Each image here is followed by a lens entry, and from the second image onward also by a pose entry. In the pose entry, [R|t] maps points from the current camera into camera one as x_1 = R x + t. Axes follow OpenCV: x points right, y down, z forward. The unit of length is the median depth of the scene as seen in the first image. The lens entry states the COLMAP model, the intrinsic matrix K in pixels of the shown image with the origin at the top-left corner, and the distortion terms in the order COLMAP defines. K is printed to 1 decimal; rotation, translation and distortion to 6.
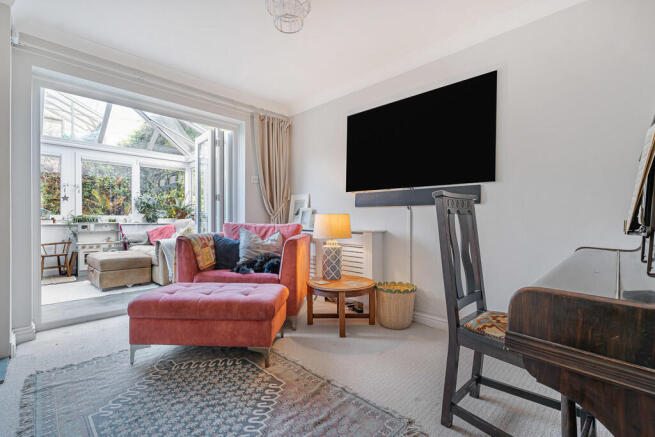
lens RADIAL K [[300.3, 0, 327.9], [0, 300.3, 217.2], [0, 0, 1]] dist [-0.002374, -0.000296]
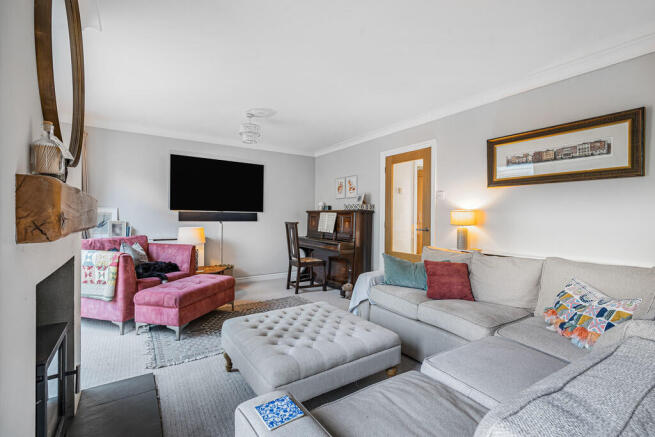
lens RADIAL K [[300.3, 0, 326.6], [0, 300.3, 218.0], [0, 0, 1]] dist [-0.002374, -0.000296]
pose [[0.208185, -0.002348, 0.978087, -1.172789], [-0.010884, 0.999930, 0.004717, -0.063738], [-0.978029, -0.011627, 0.208145, 0.014984]]
